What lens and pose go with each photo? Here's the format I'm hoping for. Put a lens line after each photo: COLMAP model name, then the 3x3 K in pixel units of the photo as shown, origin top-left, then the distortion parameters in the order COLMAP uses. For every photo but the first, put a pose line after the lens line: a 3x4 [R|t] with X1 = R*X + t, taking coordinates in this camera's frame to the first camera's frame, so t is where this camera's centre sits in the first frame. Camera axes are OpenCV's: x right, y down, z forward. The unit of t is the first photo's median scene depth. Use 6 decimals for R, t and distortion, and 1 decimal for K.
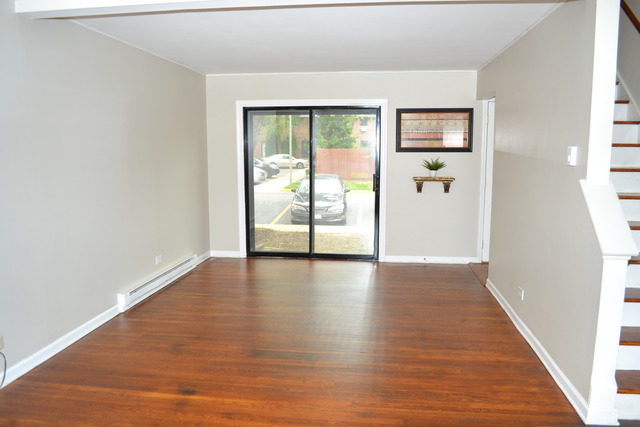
lens RADIAL K [[512.0, 0, 319.9], [0, 512.0, 220.4], [0, 0, 1]] dist [-0.066580, 0.006496]
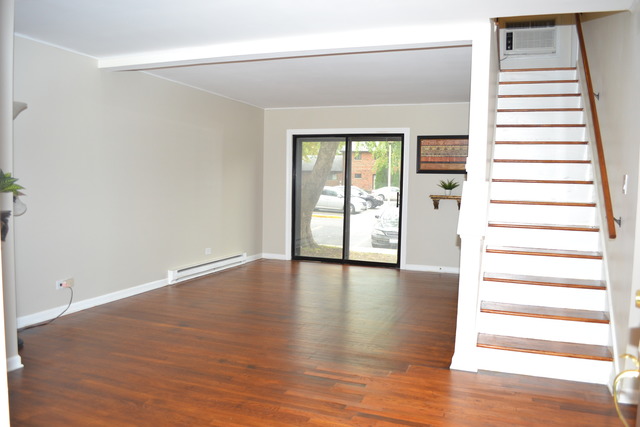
lens RADIAL K [[512.0, 0, 319.9], [0, 512.0, 220.4], [0, 0, 1]] dist [-0.066580, 0.006496]
pose [[0.973039, 0.036226, -0.227779, 0.203340], [-0.051227, 0.996865, -0.060291, 0.052025], [0.224881, 0.070334, 0.971844, -0.156042]]
